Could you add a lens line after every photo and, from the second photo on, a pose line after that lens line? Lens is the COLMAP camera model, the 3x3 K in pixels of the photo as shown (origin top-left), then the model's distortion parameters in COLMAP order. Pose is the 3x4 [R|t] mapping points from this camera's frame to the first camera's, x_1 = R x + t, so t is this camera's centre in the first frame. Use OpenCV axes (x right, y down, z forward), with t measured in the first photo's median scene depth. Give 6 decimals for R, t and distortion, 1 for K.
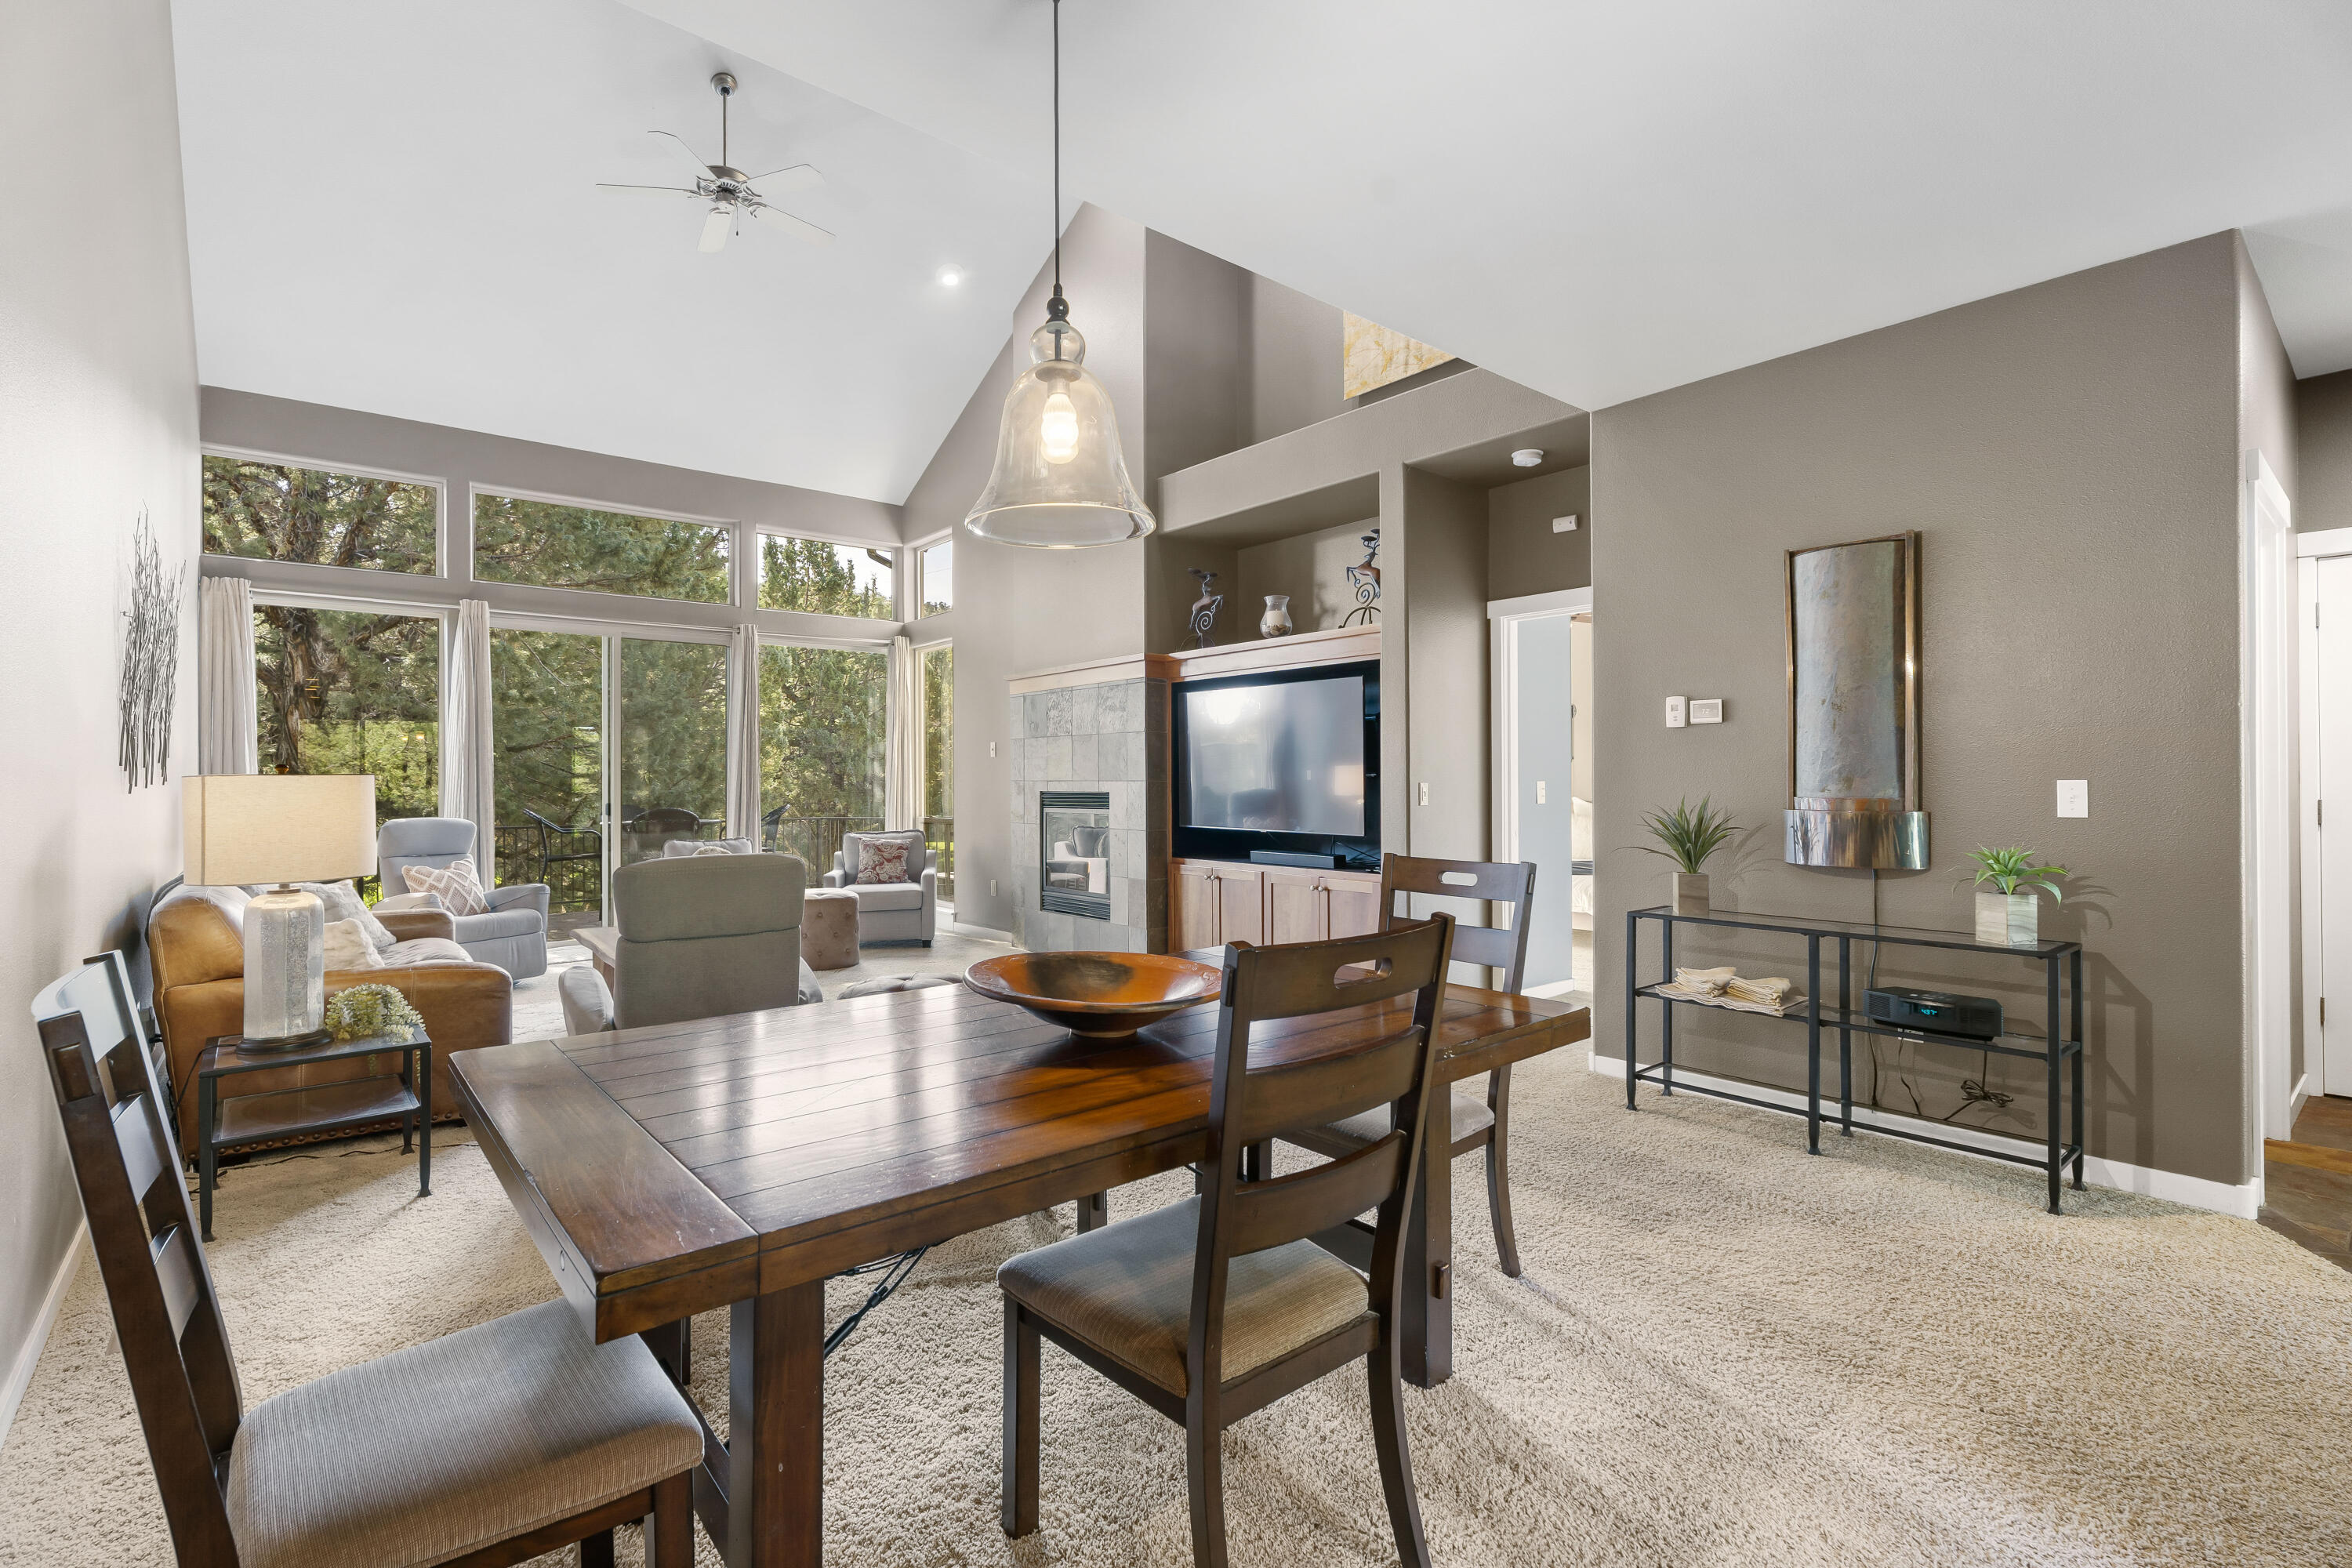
lens RADIAL K [[1053.2, 0, 1155.9], [0, 1053.2, 773.2], [0, 0, 1]] dist [0.003258, -0.002094]
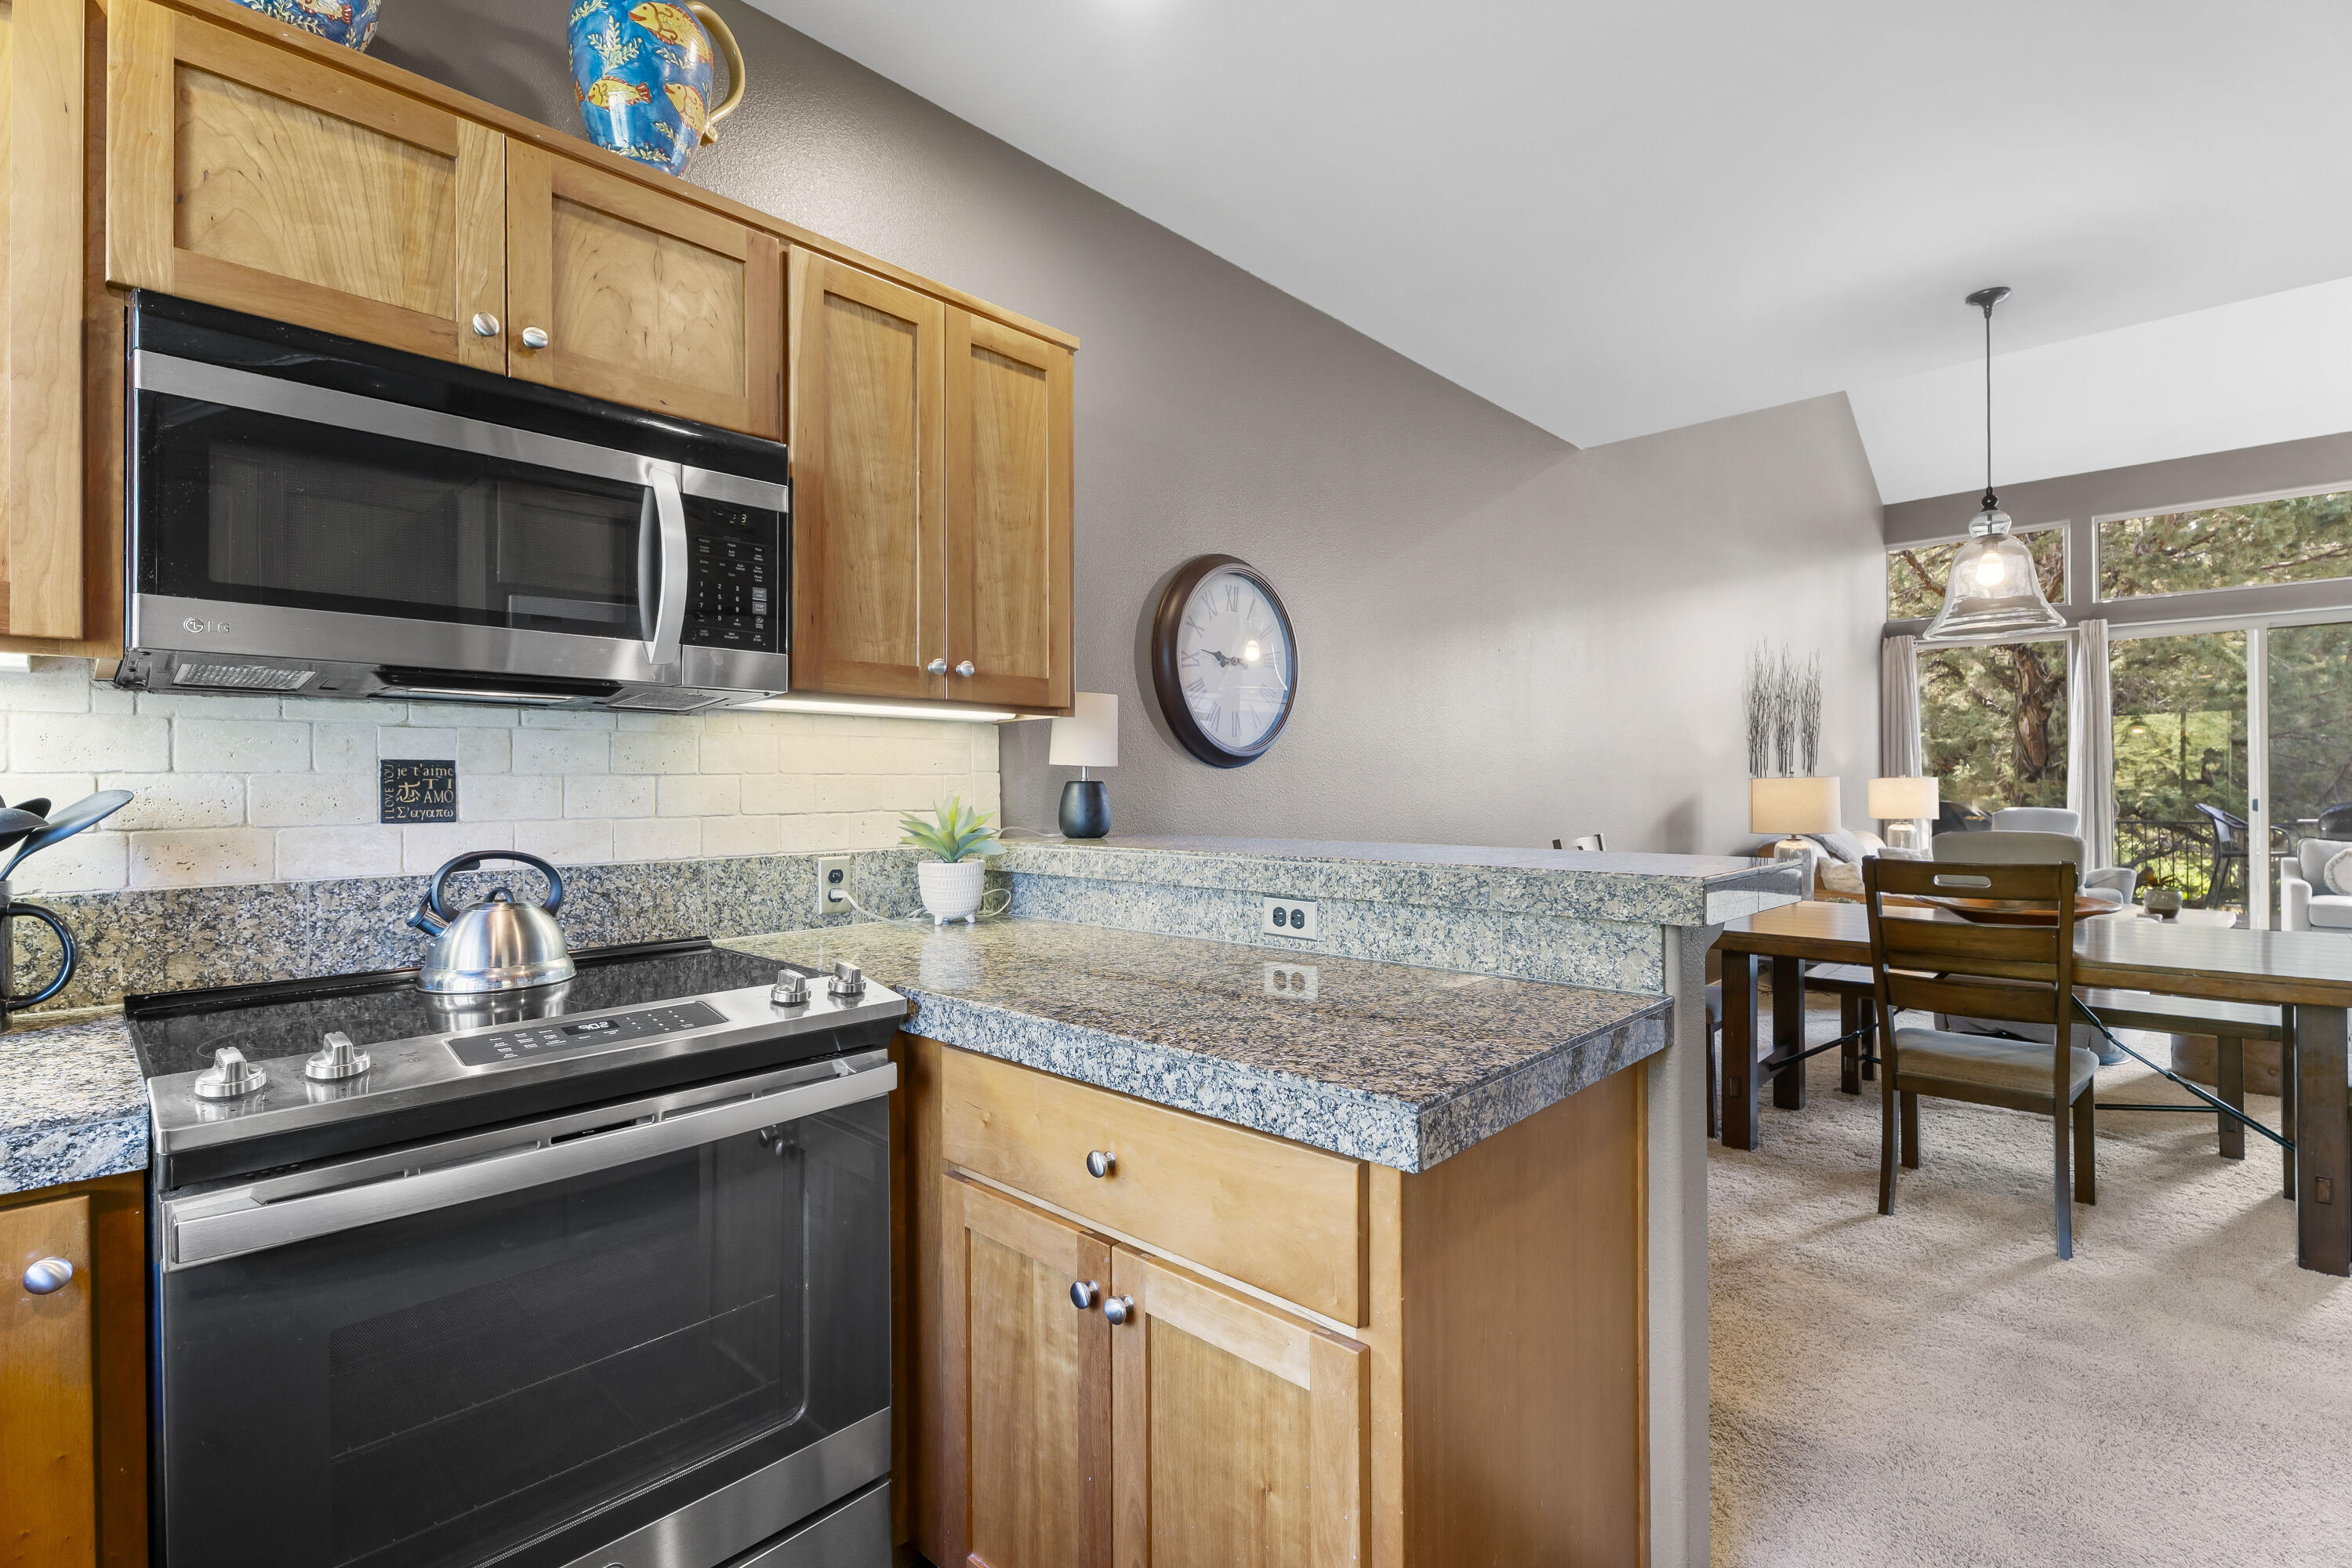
lens RADIAL K [[1053.2, 0, 1170.5], [0, 1053.2, 789.6], [0, 0, 1]] dist [0.003258, -0.002094]
pose [[0.113549, 0.005594, -0.993517, 0.386656], [0.015287, 0.999856, 0.007377, -0.003227], [0.993415, -0.016025, 0.113447, -0.141853]]
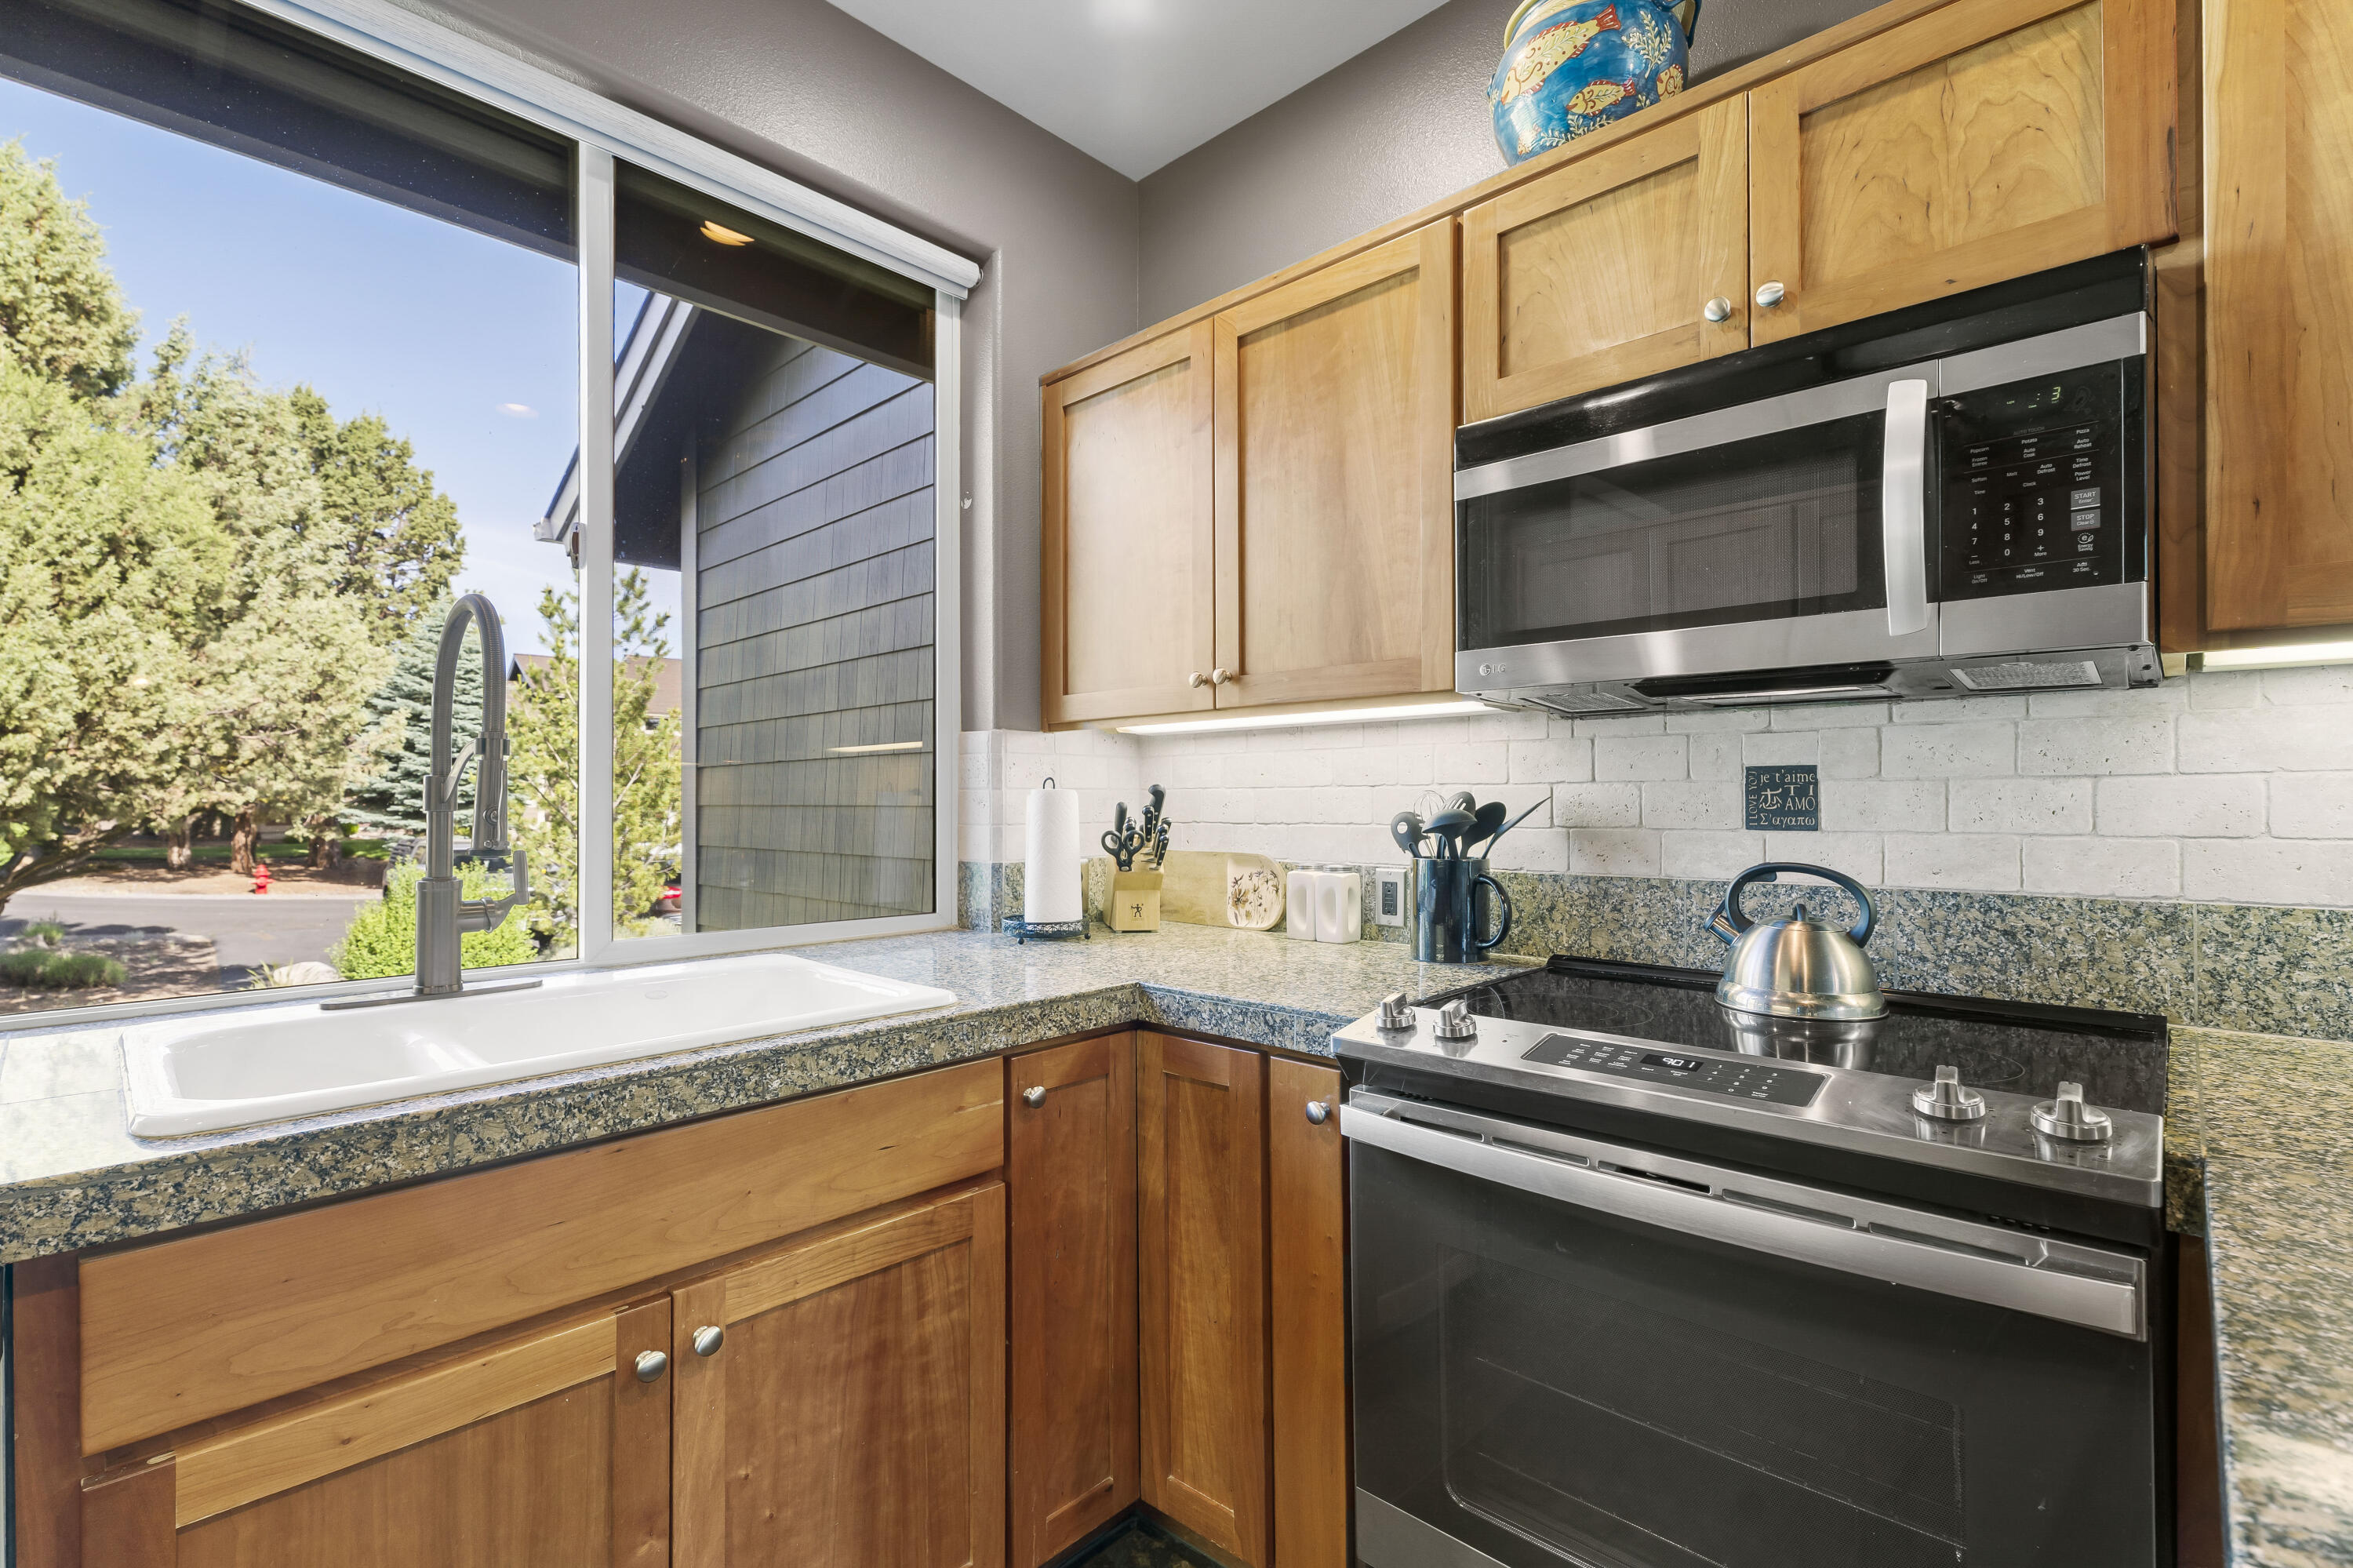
lens RADIAL K [[1053.7, 0, 1170.9], [0, 1053.7, 793.1], [0, 0, 1]] dist [0.003258, -0.002094]
pose [[-0.992765, 0.006852, -0.119878, 0.298846], [0.008645, 0.999858, -0.014441, -0.002623], [0.119762, -0.015373, -0.992684, -0.073980]]
